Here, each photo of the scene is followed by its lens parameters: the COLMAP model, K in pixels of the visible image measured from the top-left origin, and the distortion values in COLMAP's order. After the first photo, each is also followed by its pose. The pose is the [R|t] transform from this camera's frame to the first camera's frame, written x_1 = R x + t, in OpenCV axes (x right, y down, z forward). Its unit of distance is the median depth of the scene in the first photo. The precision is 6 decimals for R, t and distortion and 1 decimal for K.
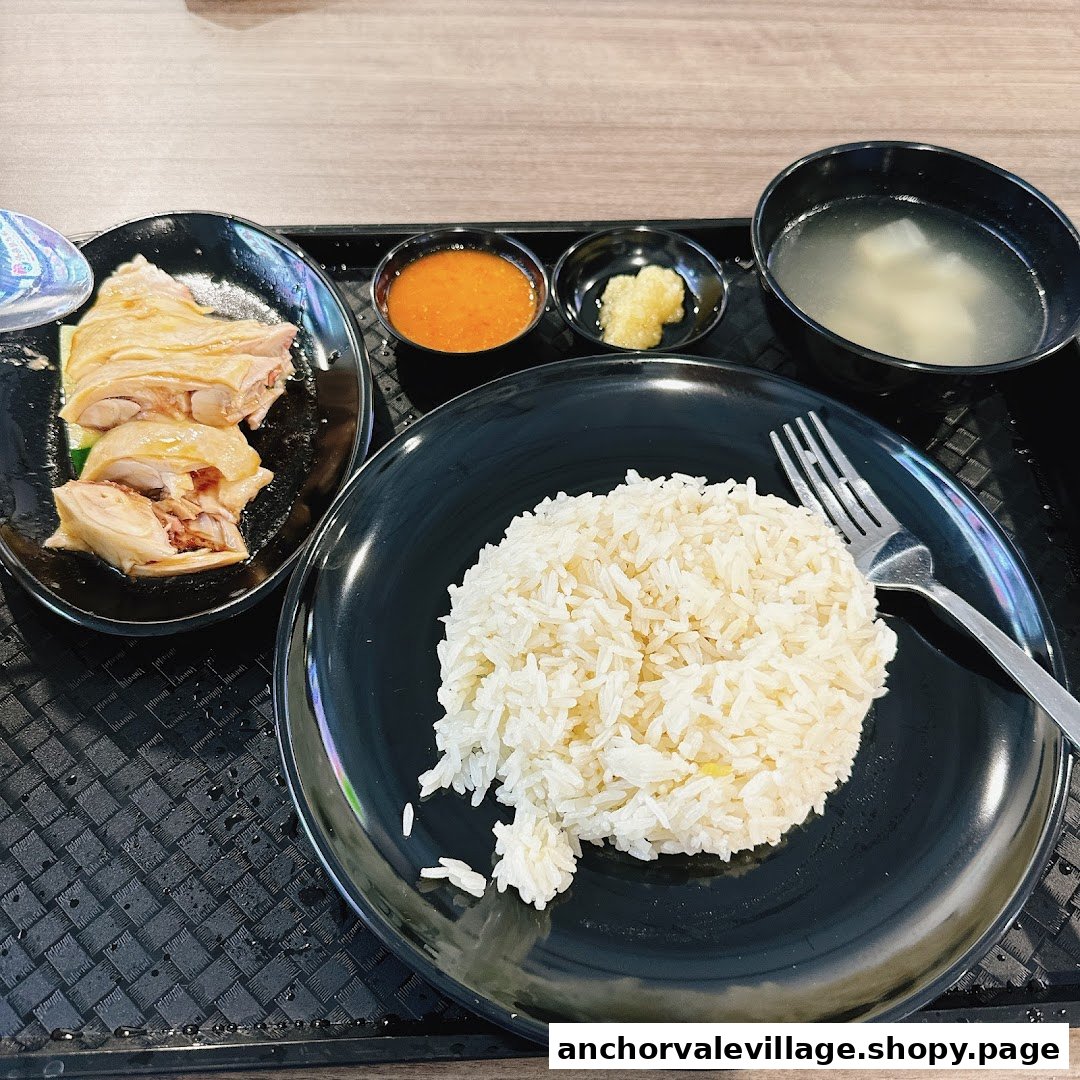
lens RADIAL K [[1036.8, 0, 540.0], [0, 1036.8, 540.0], [0, 0, 1]] dist [0.087131, -0.254033]
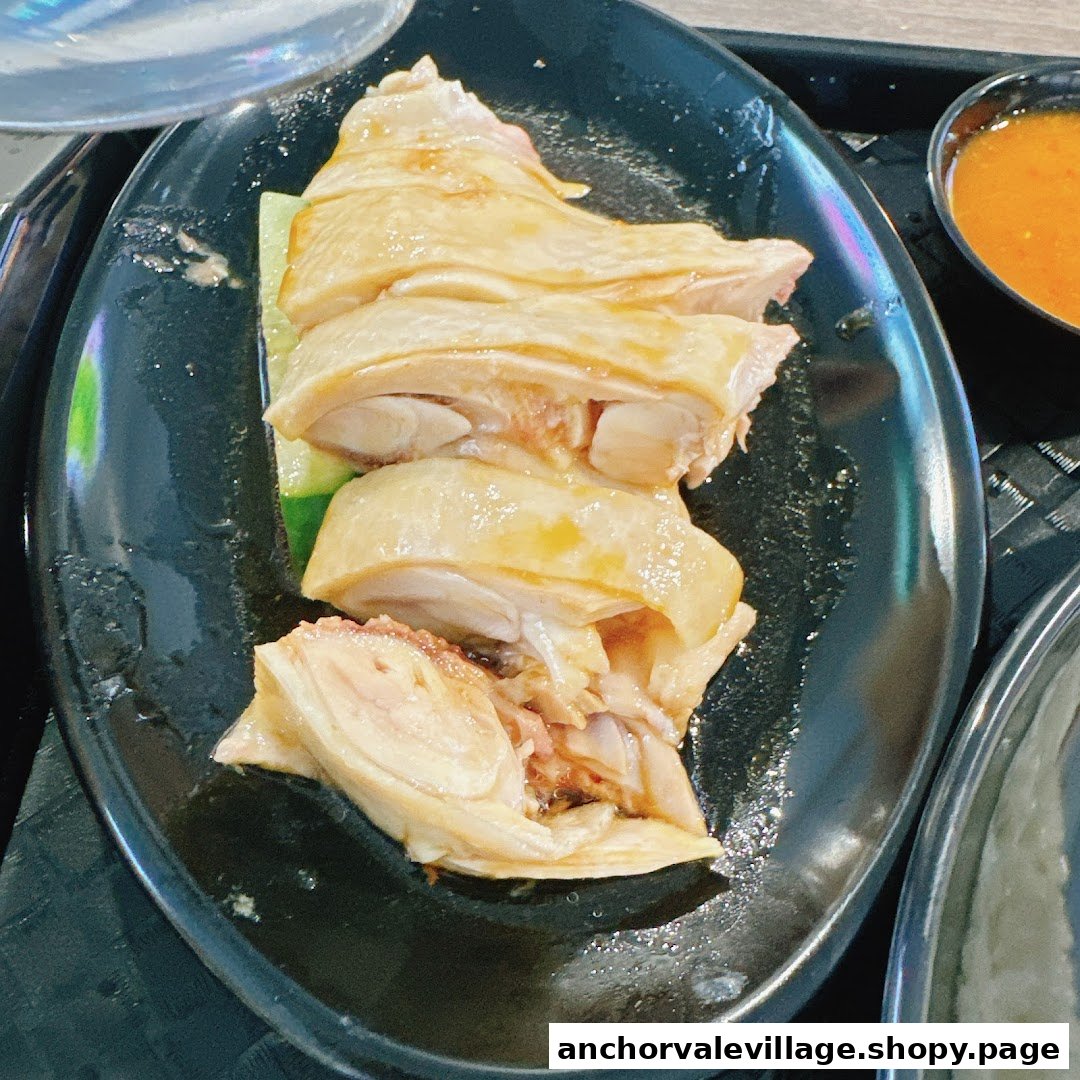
lens RADIAL K [[1036.8, 0, 540.0], [0, 1036.8, 540.0], [0, 0, 1]] dist [0.087131, -0.254033]
pose [[0.991482, 0.118325, -0.054428, -0.332470], [-0.112872, 0.989131, 0.094237, -0.125617], [0.064987, -0.087291, 0.994061, 0.606400]]
